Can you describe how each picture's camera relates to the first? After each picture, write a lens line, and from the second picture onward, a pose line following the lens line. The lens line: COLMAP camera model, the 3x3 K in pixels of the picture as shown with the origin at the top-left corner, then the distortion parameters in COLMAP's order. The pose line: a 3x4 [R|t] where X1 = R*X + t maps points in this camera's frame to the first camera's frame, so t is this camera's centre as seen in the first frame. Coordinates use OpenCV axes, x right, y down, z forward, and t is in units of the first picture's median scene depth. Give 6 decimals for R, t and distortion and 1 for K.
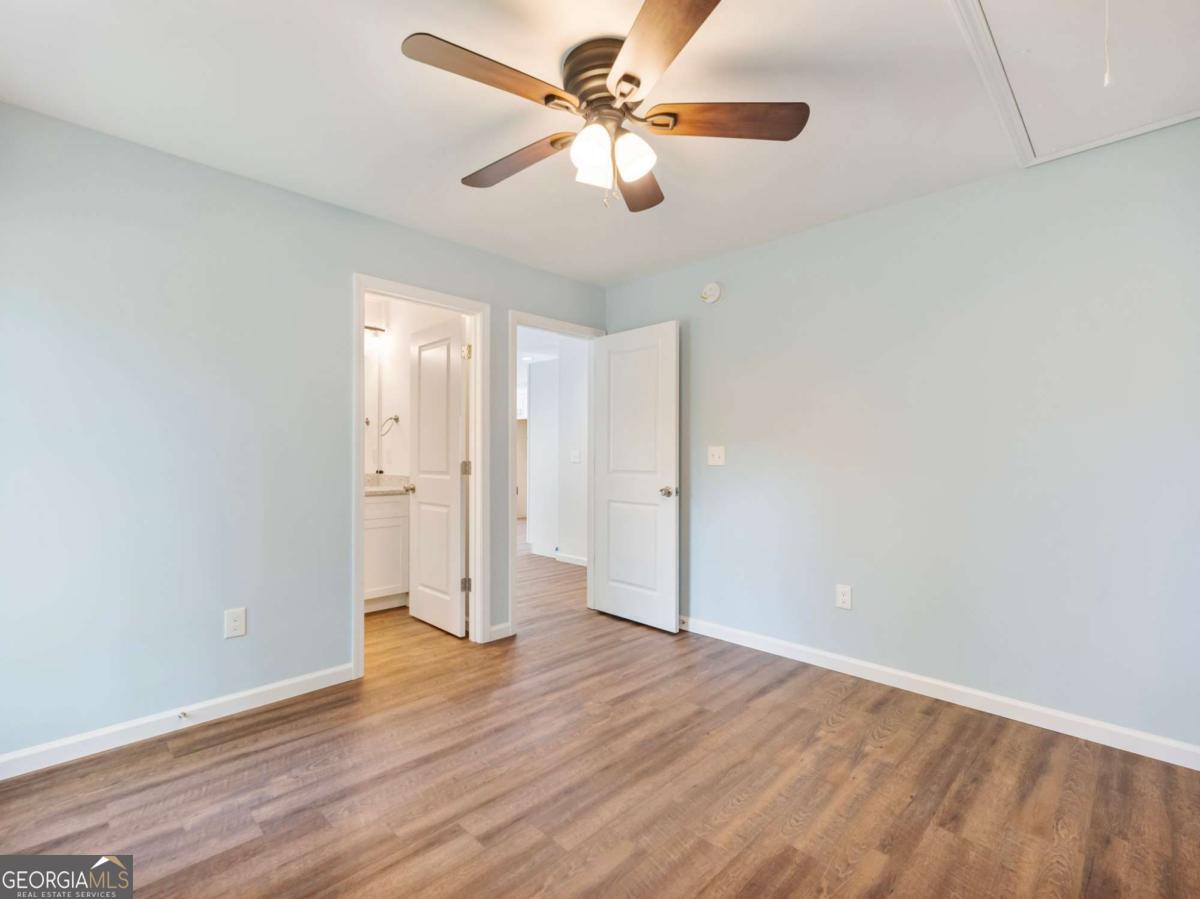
lens RADIAL K [[554.1, 0, 600.3], [0, 554.1, 453.6], [0, 0, 1]] dist [0.005116, 0.000769]
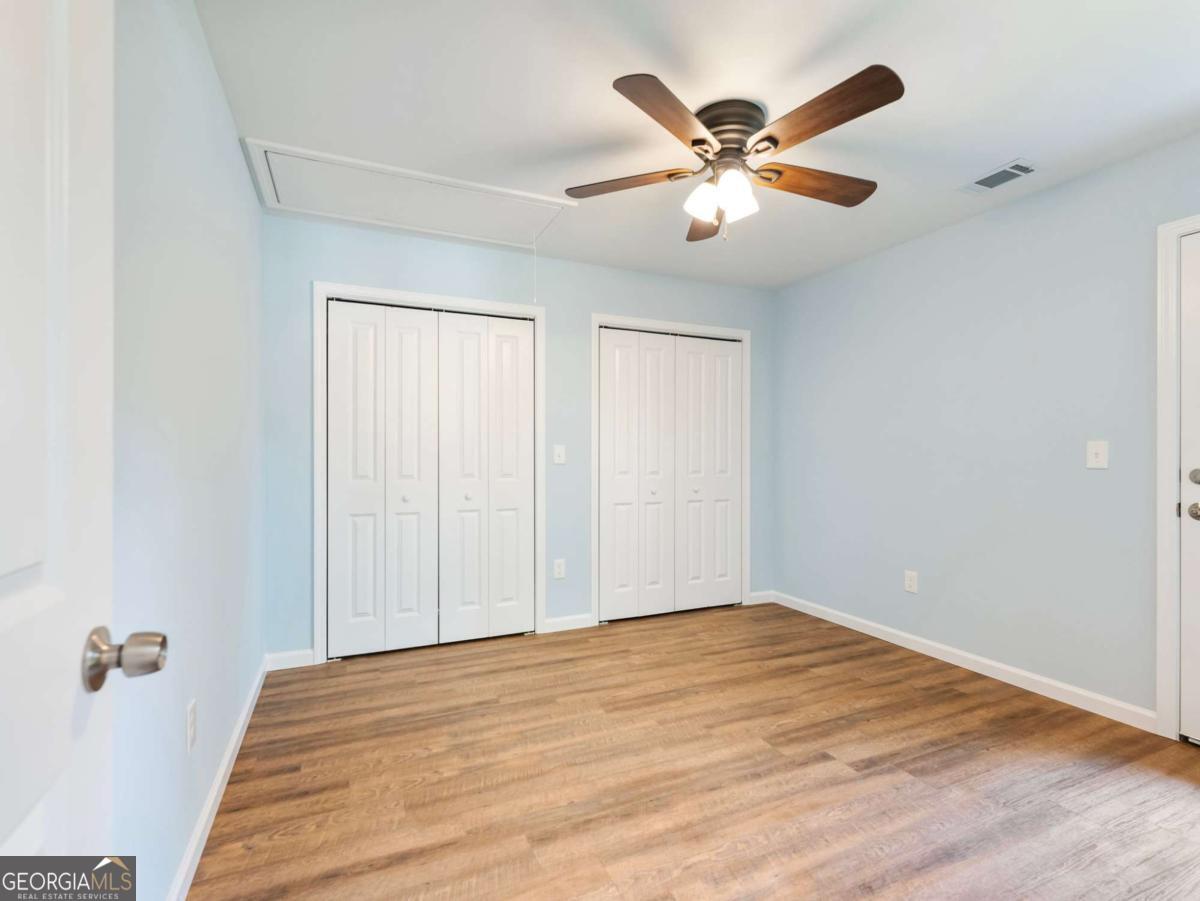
lens RADIAL K [[554.1, 0, 595.4], [0, 554.1, 451.7], [0, 0, 1]] dist [0.005116, 0.000769]
pose [[-0.931120, -0.000701, 0.364713, -0.147974], [-0.004829, 0.999934, -0.010406, 0.011964], [-0.364682, -0.011450, -0.931062, 1.996161]]
